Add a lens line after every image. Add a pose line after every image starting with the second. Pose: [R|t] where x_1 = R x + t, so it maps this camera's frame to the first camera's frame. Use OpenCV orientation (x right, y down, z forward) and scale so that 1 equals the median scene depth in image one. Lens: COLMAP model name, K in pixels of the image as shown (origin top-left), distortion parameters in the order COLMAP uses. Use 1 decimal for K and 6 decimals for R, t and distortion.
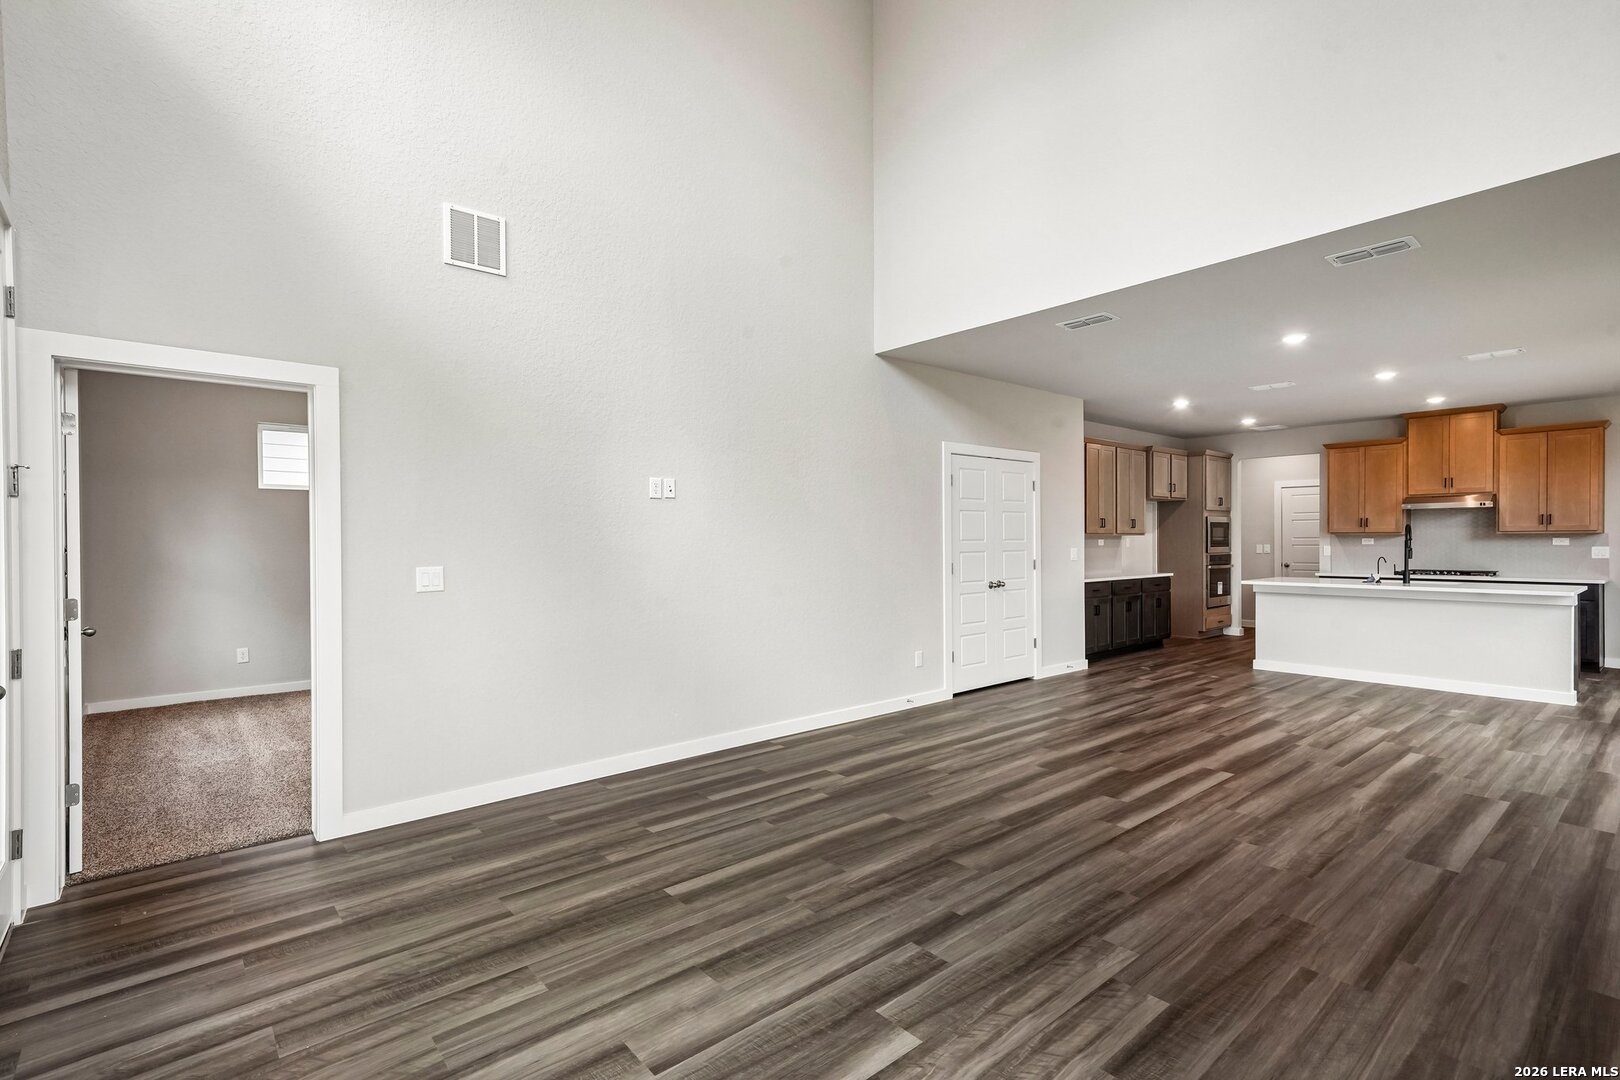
lens RADIAL K [[739.7, 0, 798.4], [0, 739.7, 546.3], [0, 0, 1]] dist [-0.000193, -0.000326]
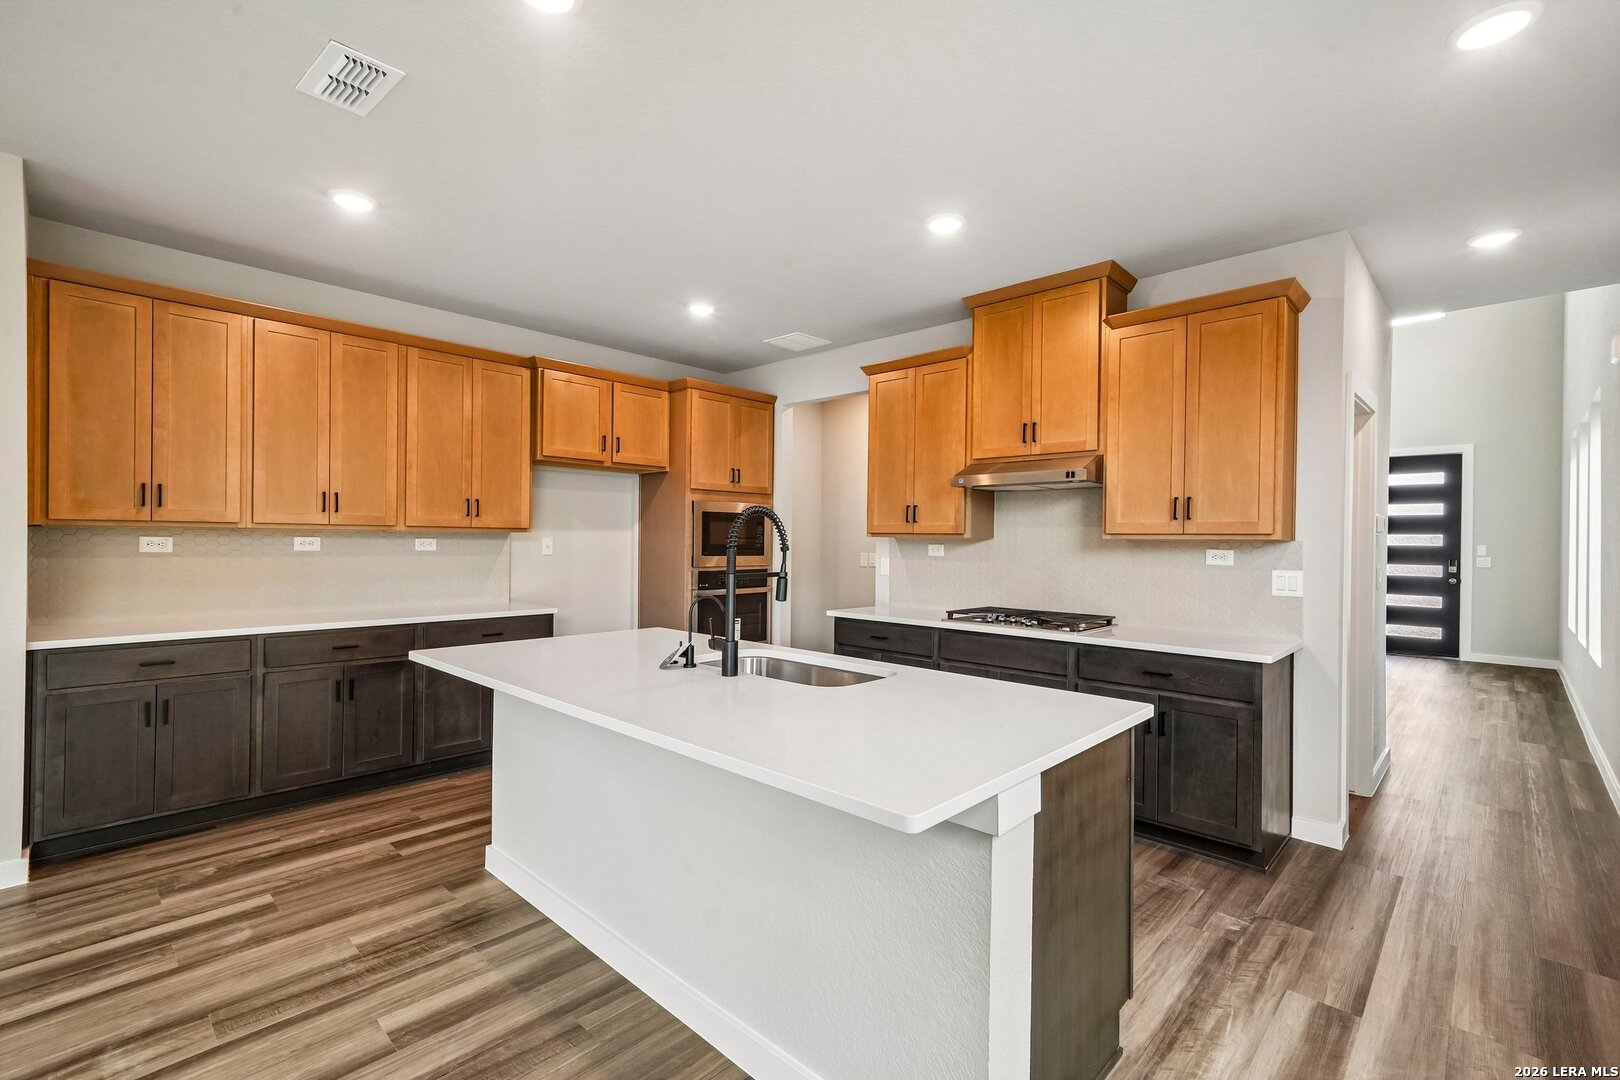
lens RADIAL K [[739.7, 0, 805.9], [0, 739.7, 541.0], [0, 0, 1]] dist [-0.000193, -0.000326]
pose [[0.993057, 0.017645, 0.116306, 0.740014], [-0.016942, 0.999832, -0.007031, -0.009681], [-0.116411, 0.005012, 0.993189, 0.584140]]
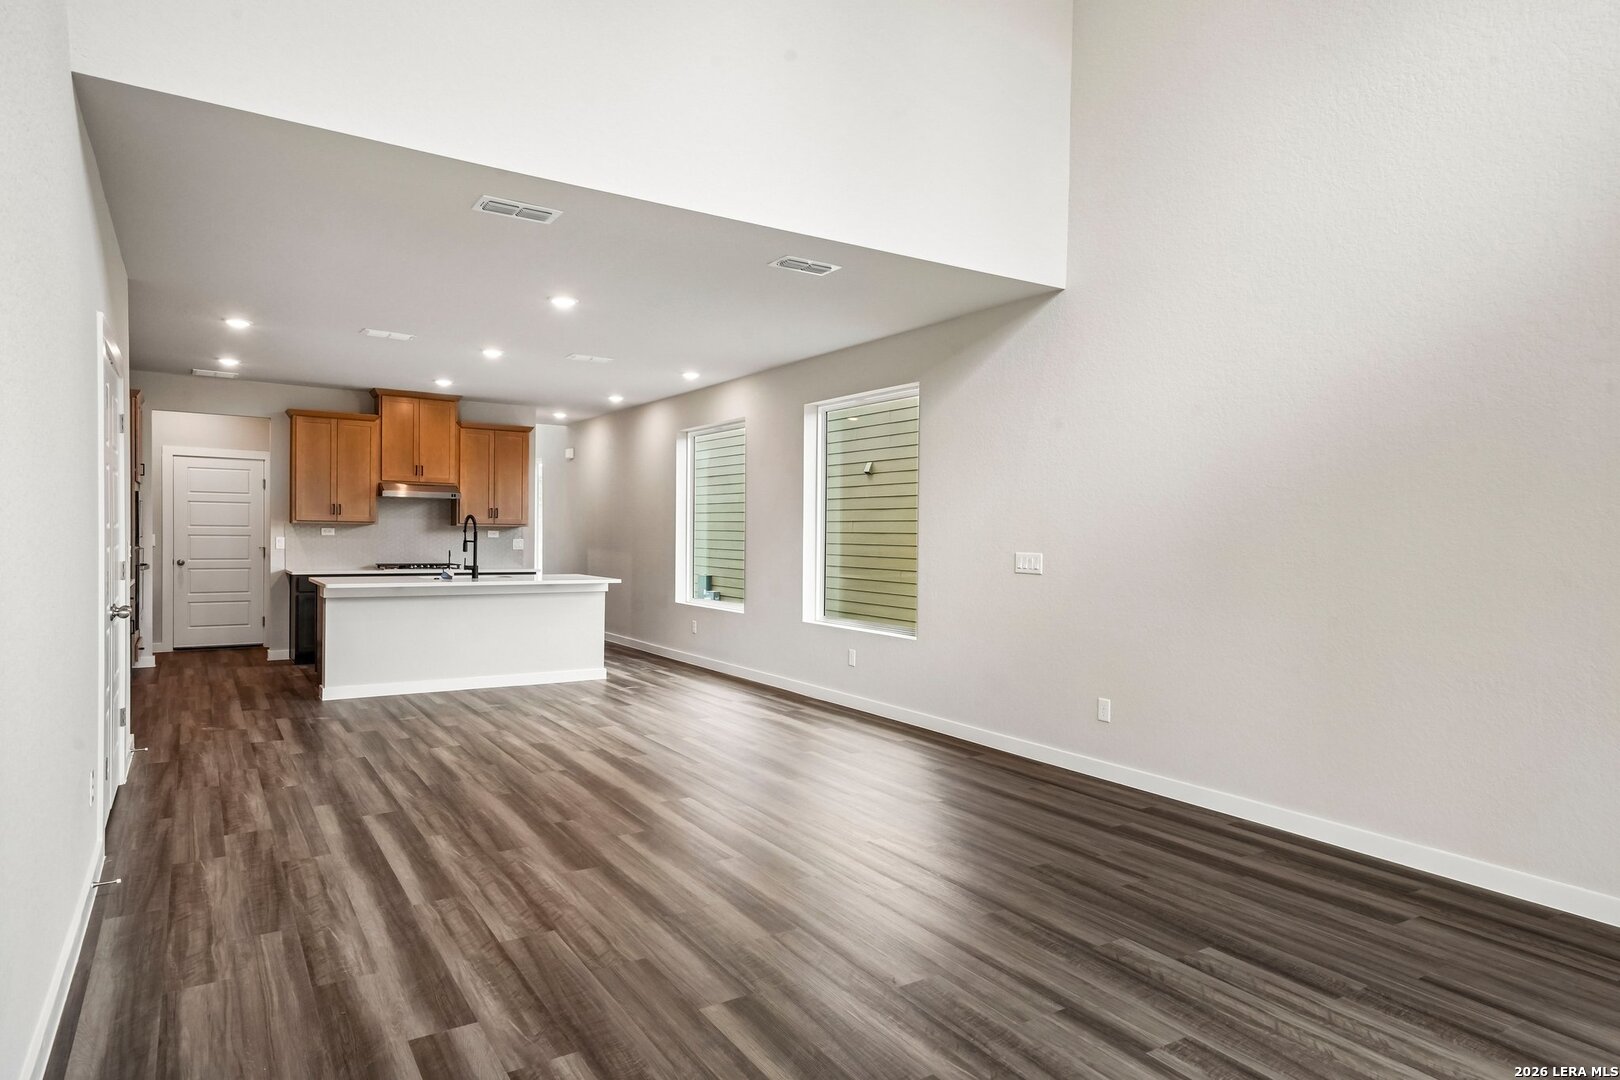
lens RADIAL K [[956.0, 0, 797.6], [0, 956.0, 536.7], [0, 0, 1]] dist [0.033936, -0.001669]
pose [[0.133698, 0.005123, 0.991009, -0.289429], [-0.006263, 0.999971, -0.004324, 0.000318], [-0.991002, -0.005629, 0.133726, 0.393165]]
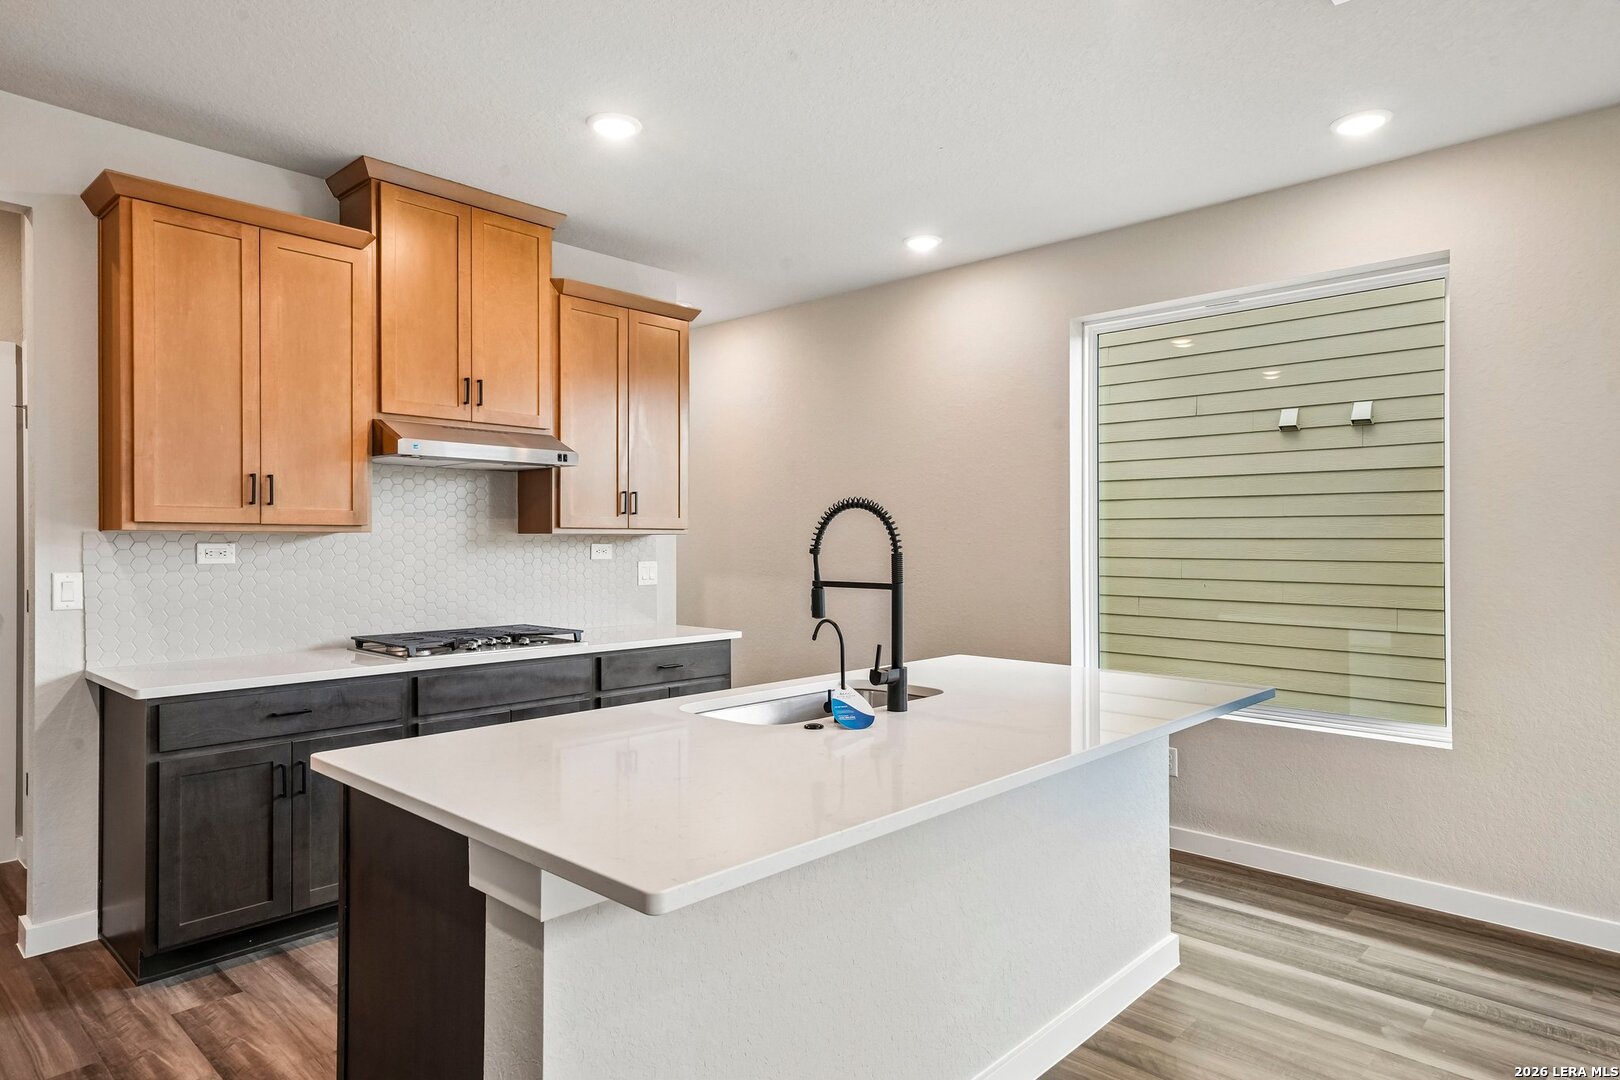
lens RADIAL K [[956.0, 0, 803.4], [0, 956.0, 537.3], [0, 0, 1]] dist [0.033936, -0.001669]
pose [[-0.113001, 0.007291, 0.993568, 0.427111], [0.006053, 0.999960, -0.006649, -0.011194], [-0.993576, 0.005263, -0.113040, 0.973302]]
